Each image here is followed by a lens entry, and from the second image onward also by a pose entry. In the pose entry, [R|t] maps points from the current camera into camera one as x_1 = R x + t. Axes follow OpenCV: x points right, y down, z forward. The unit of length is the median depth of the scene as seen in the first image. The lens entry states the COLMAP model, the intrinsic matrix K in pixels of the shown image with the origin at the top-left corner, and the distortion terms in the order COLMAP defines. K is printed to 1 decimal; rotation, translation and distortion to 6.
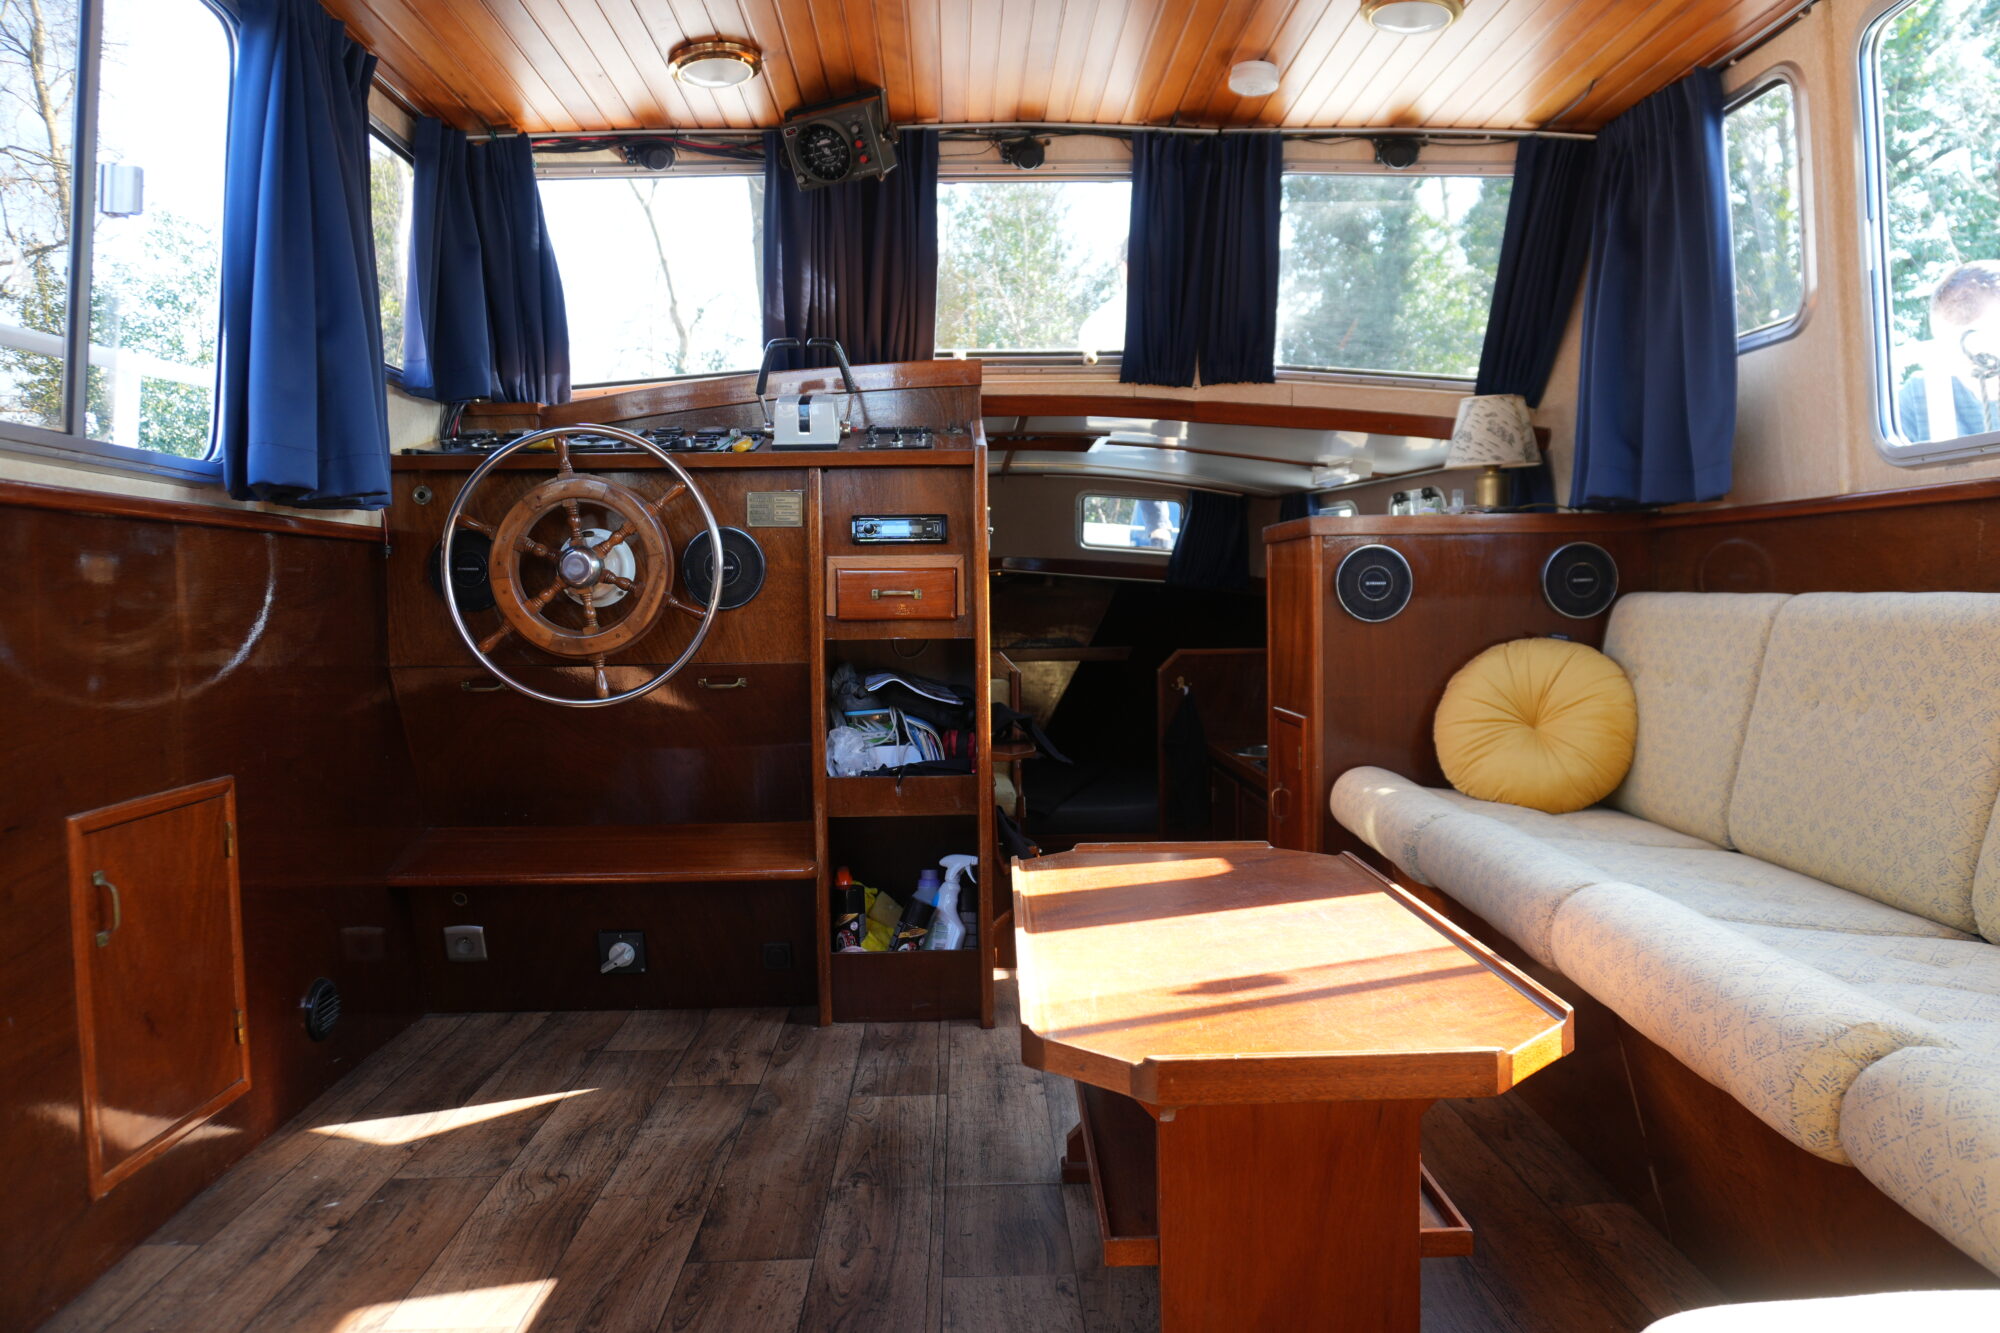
lens RADIAL K [[1352.7, 0, 994.4], [0, 1352.7, 666.8], [0, 0, 1]] dist [-0.048460, 0.032779]
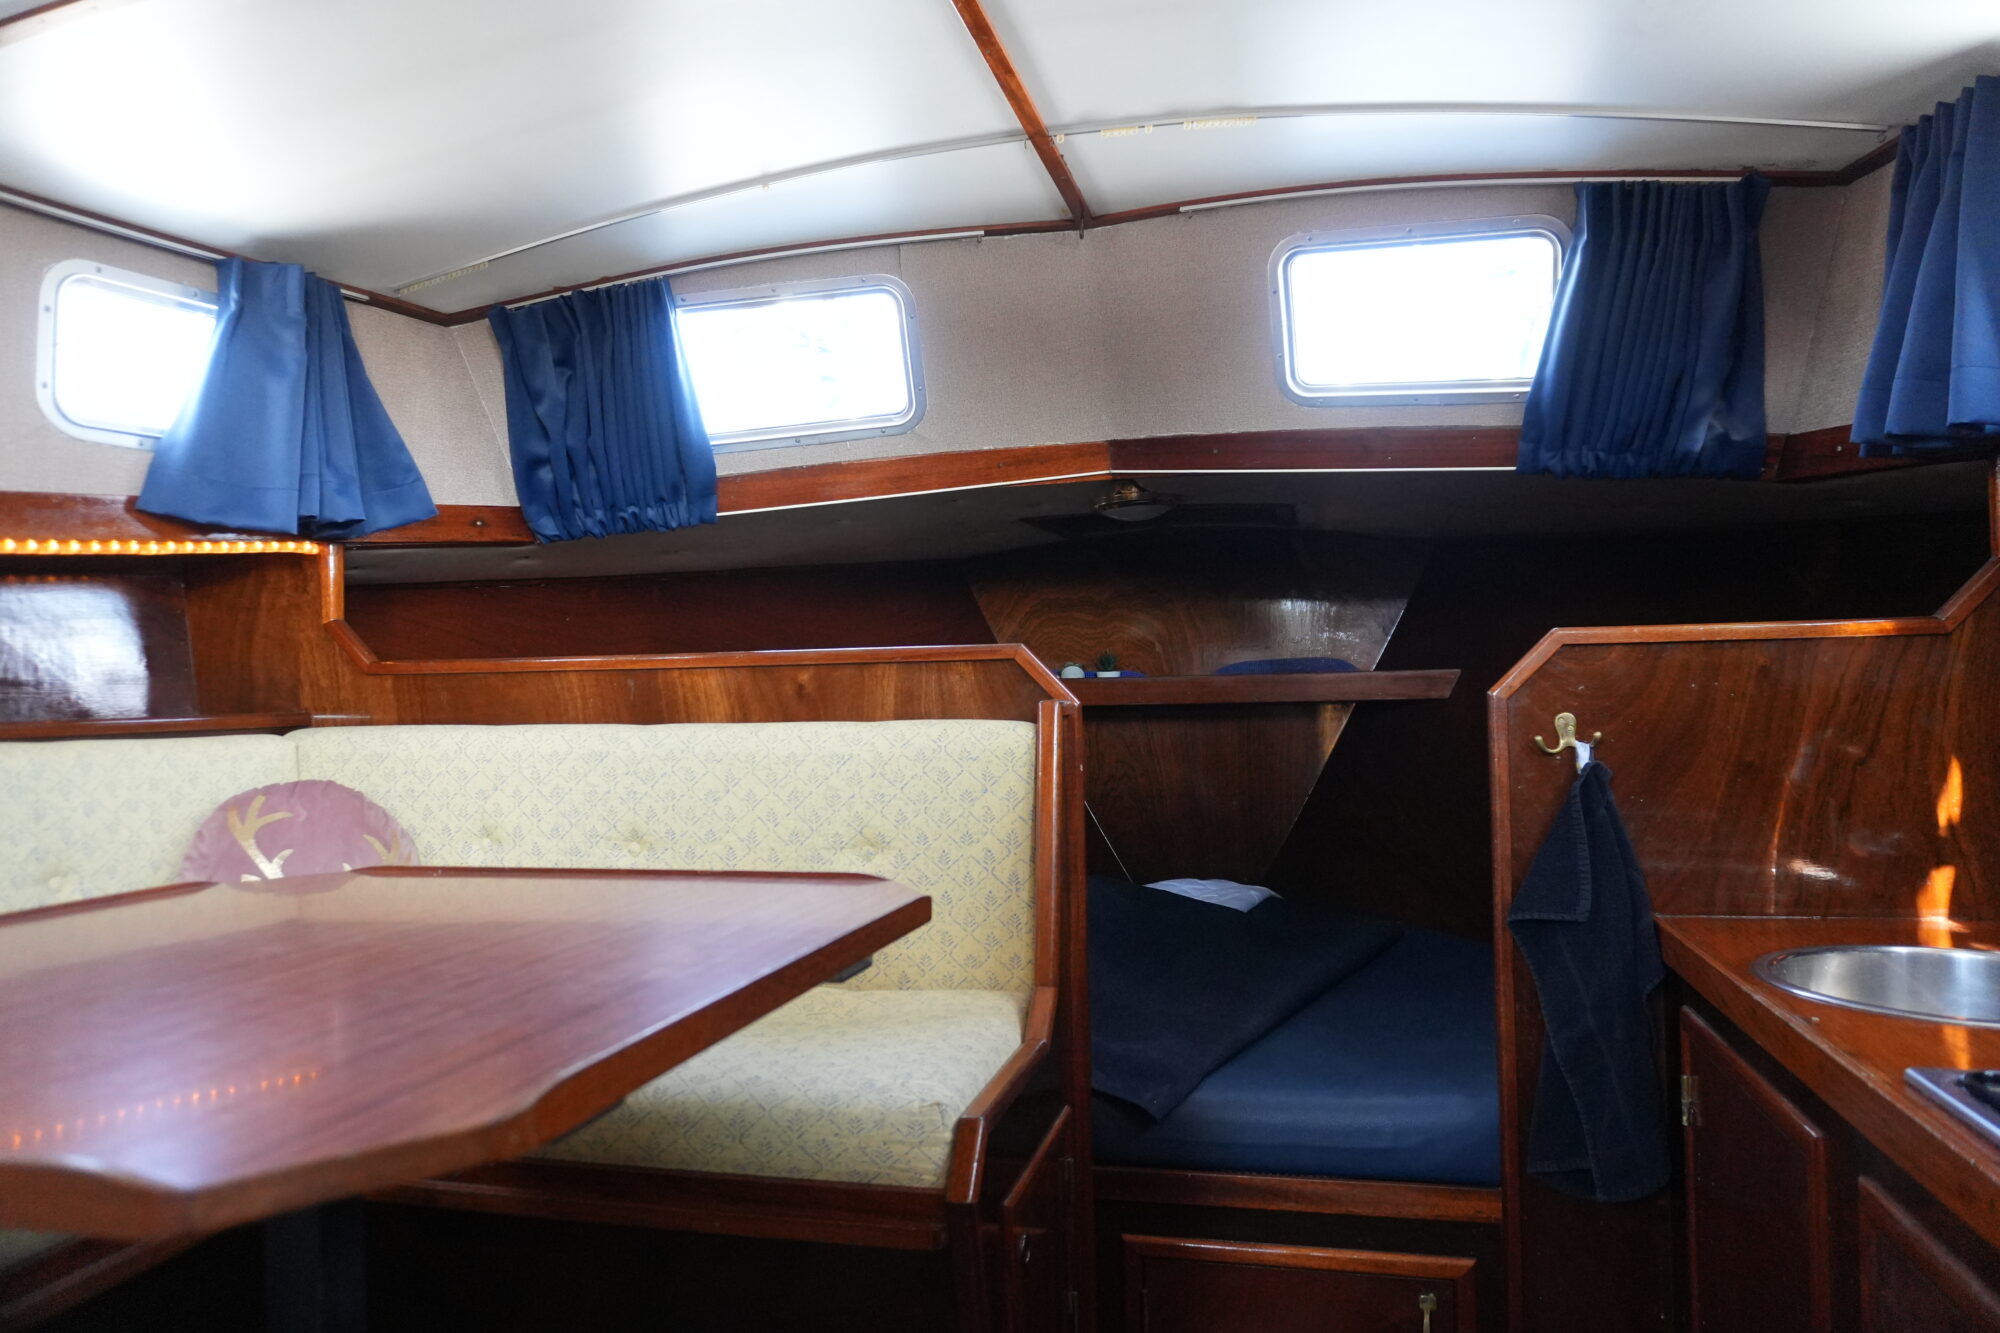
lens RADIAL K [[1345.9, 0, 996.5], [0, 1345.9, 667.0], [0, 0, 1]] dist [-0.041412, 0.028282]
pose [[0.964120, -0.014493, -0.265070, 0.168977], [-0.001857, 0.998116, -0.061328, 0.029613], [0.265460, 0.059619, 0.962277, 1.206785]]
